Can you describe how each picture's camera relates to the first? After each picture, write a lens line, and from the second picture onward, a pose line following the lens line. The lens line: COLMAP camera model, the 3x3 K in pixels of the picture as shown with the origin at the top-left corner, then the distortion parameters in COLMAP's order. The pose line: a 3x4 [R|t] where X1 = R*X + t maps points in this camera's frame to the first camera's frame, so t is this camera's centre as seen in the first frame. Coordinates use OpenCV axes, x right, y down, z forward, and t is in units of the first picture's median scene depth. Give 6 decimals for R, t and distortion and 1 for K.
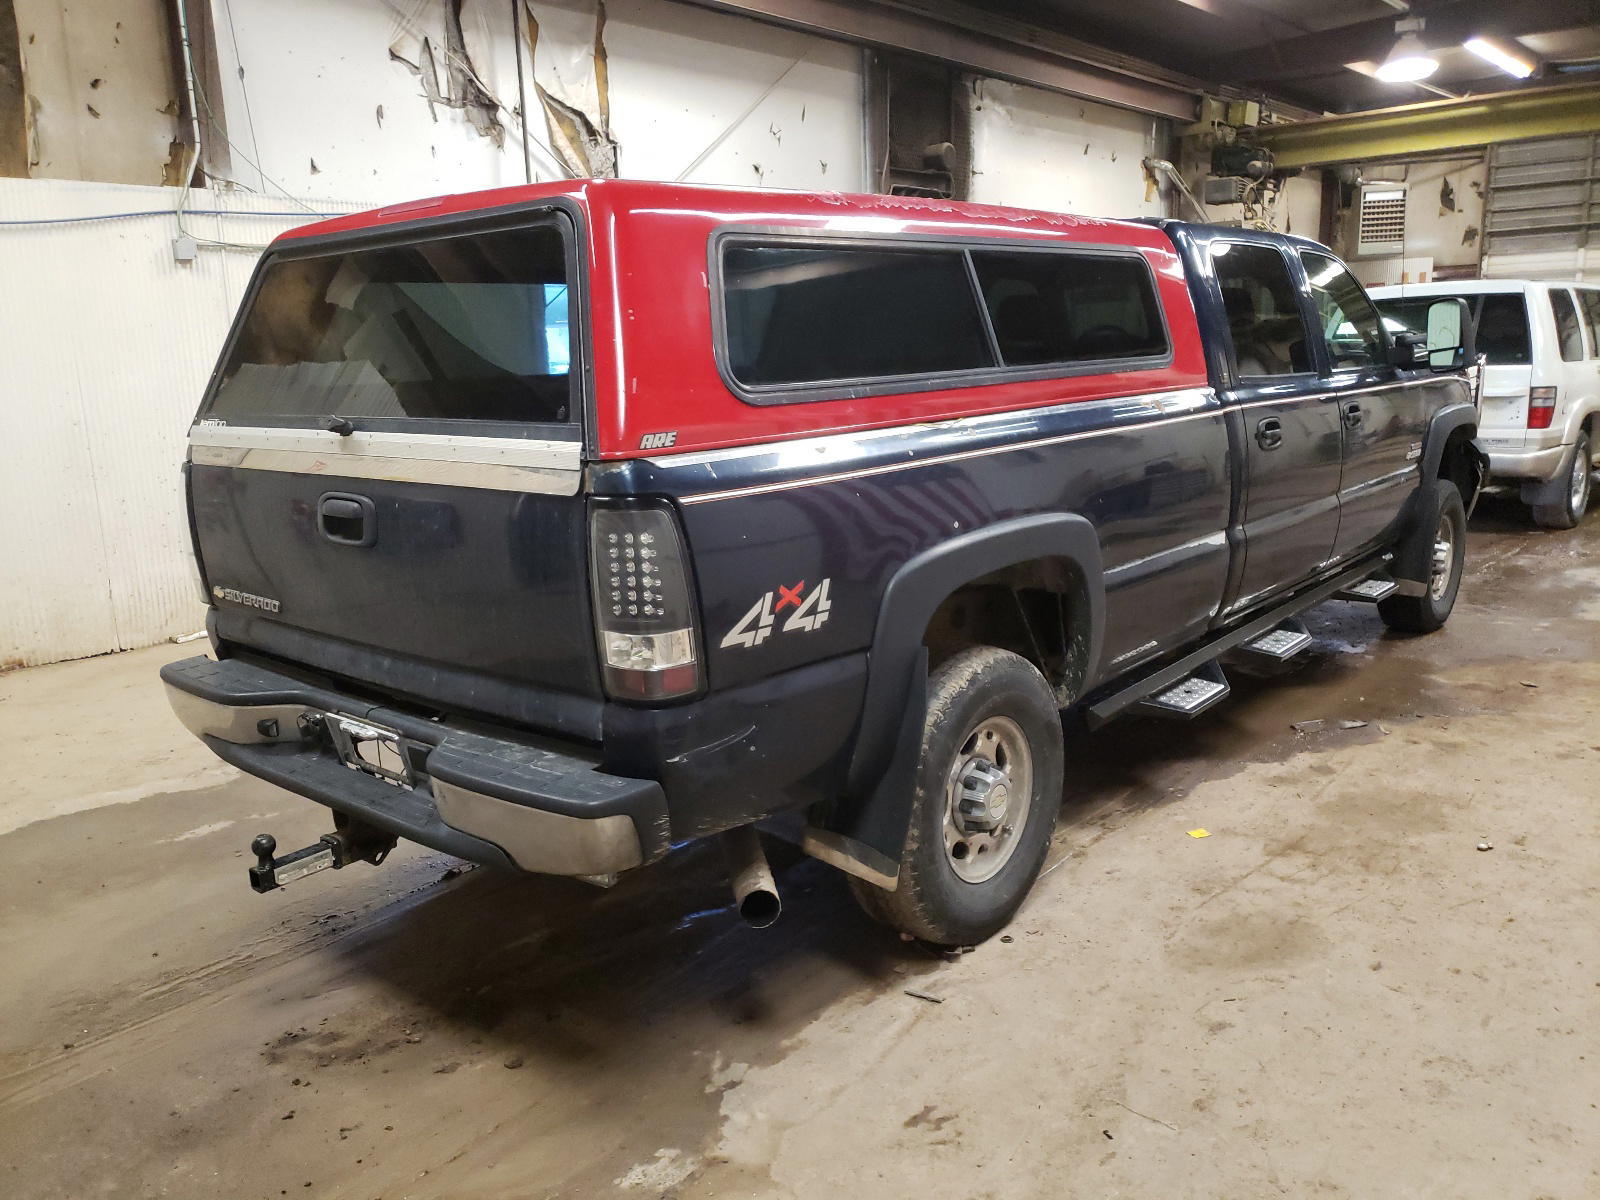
lens RADIAL K [[1257.3, 0, 783.7], [0, 1257.3, 603.2], [0, 0, 1]] dist [0.042225, -0.025899]
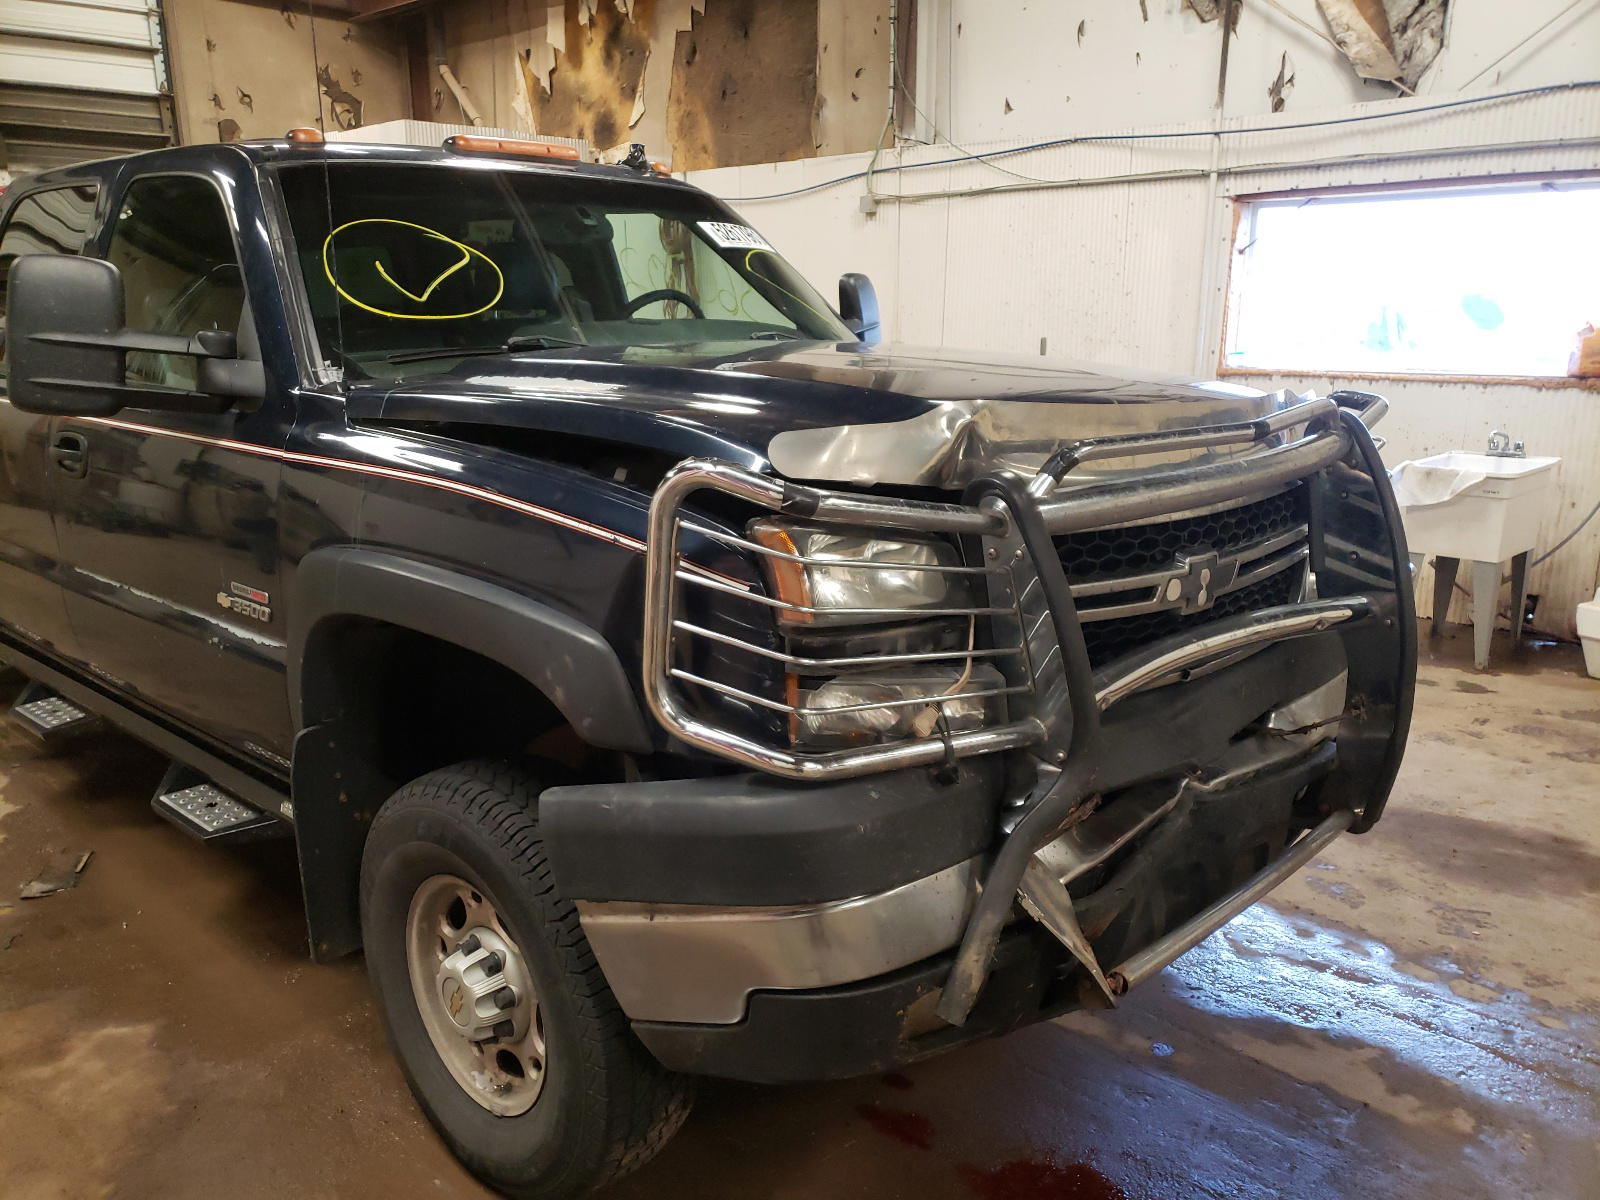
lens RADIAL K [[1257.3, 0, 801.1], [0, 1257.3, 610.2], [0, 0, 1]] dist [0.042225, -0.025899]
pose [[-0.040763, 0.272486, -0.961296, 1.052517], [-0.200628, 0.940269, 0.275033, -0.319563], [0.978819, 0.204074, 0.016341, 1.361098]]
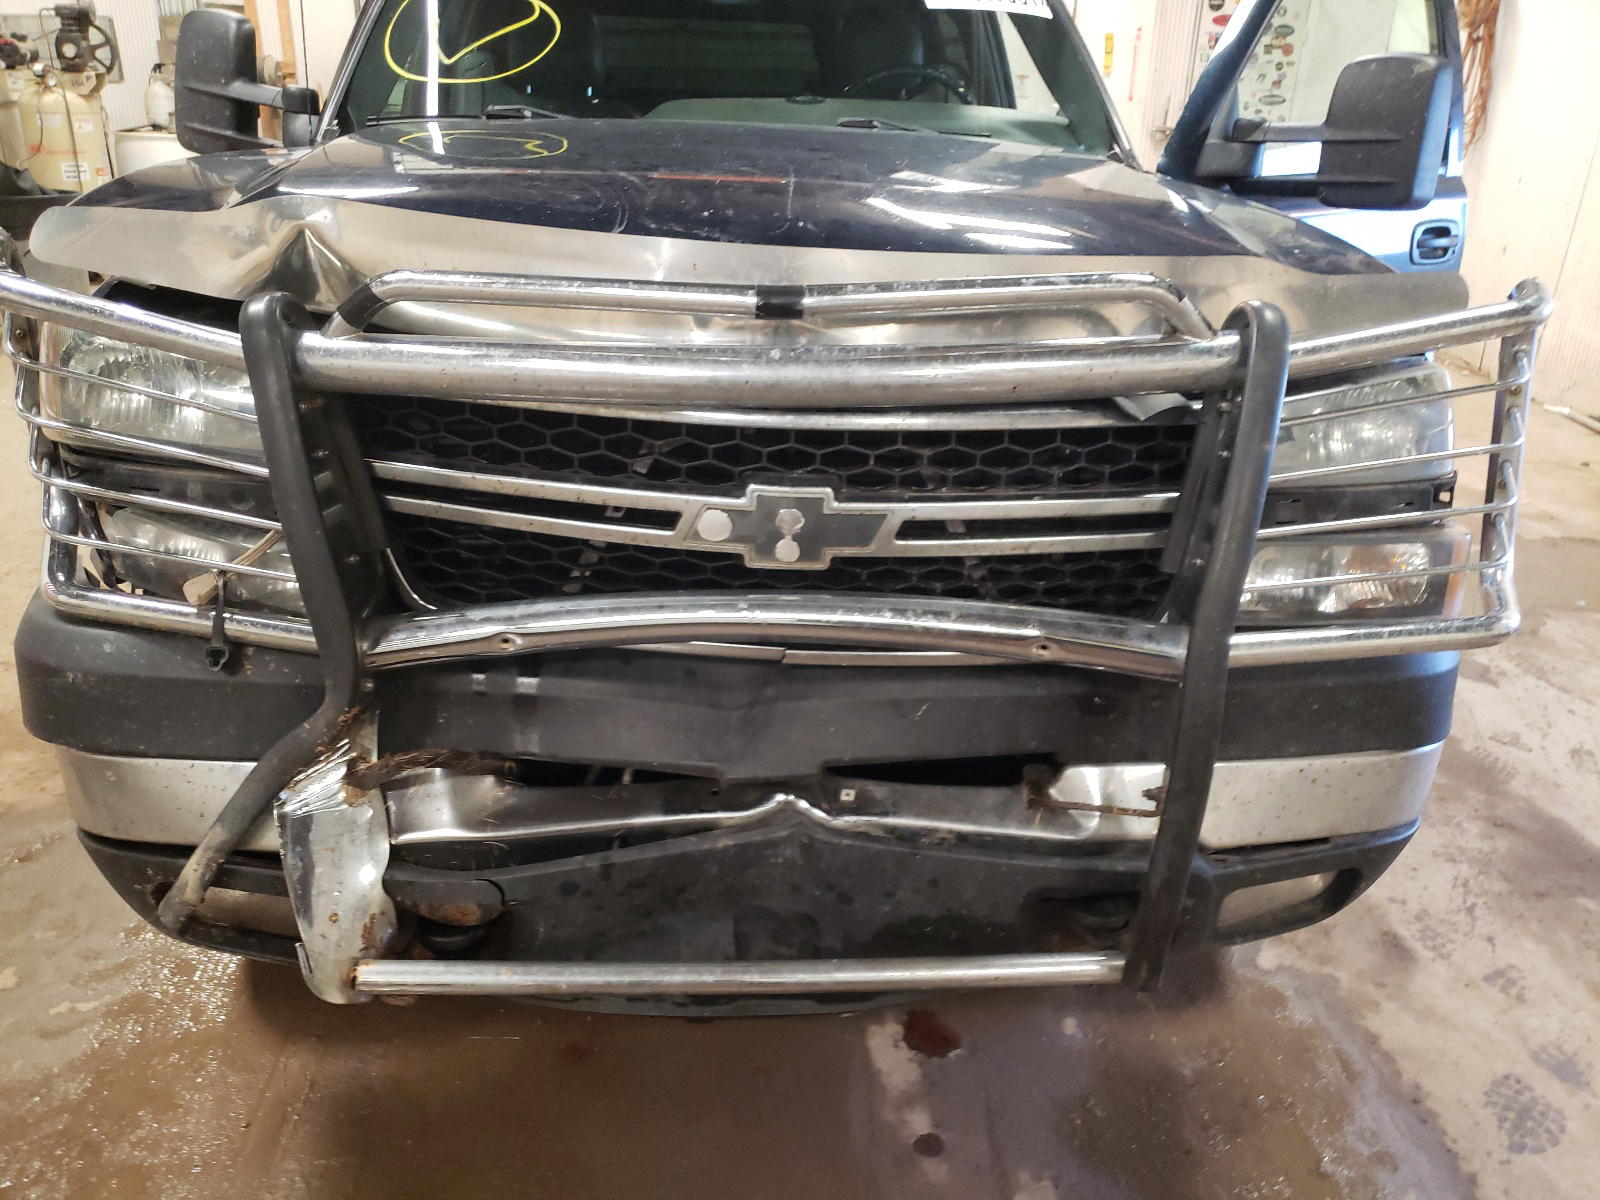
lens RADIAL K [[1257.3, 0, 776.9], [0, 1257.3, 634.0], [0, 0, 1]] dist [0.042225, -0.025899]
pose [[-0.675022, 0.302126, -0.673101, 0.836833], [-0.168784, 0.824882, 0.539520, -0.371453], [0.718232, 0.477797, -0.505819, 1.650599]]
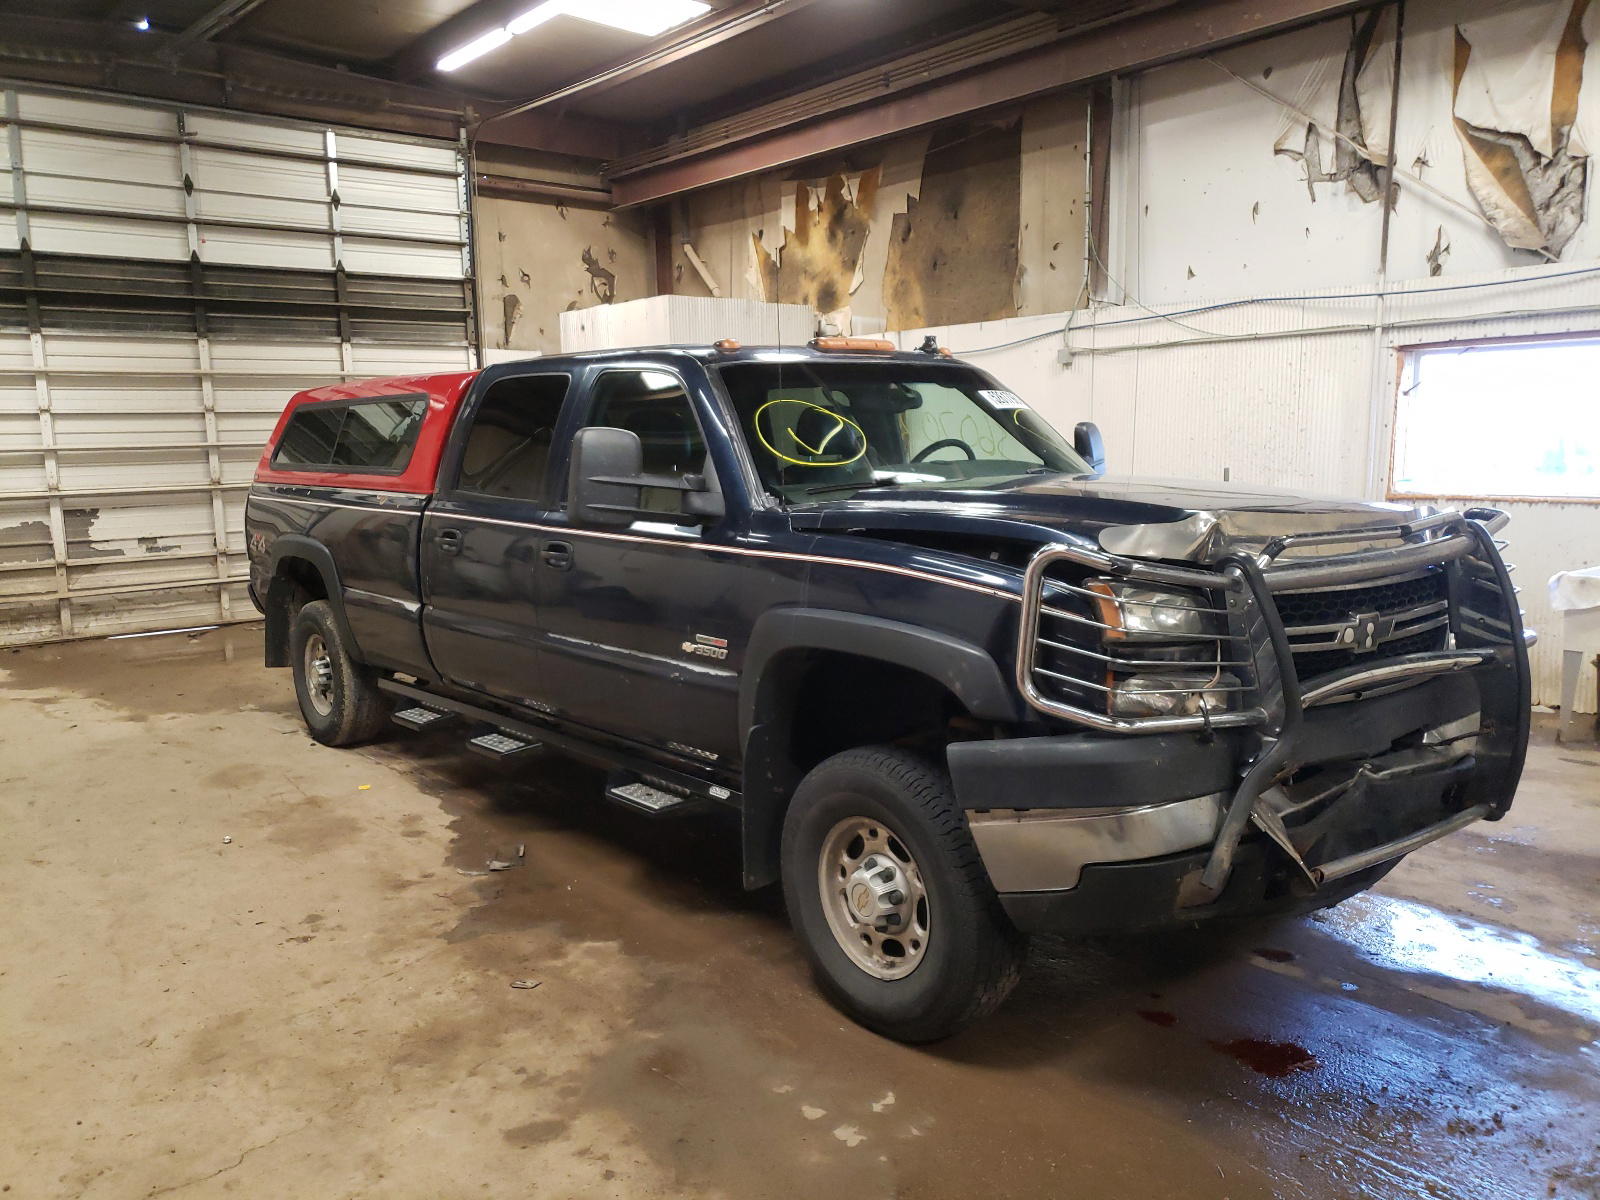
lens RADIAL K [[1257.3, 0, 786.7], [0, 1257.3, 604.0], [0, 0, 1]] dist [0.042225, -0.025899]
pose [[-0.172897, 0.169802, -0.970193, 1.304703], [-0.181680, 0.962626, 0.200855, -0.327293], [0.968039, 0.210992, -0.135585, 1.297581]]
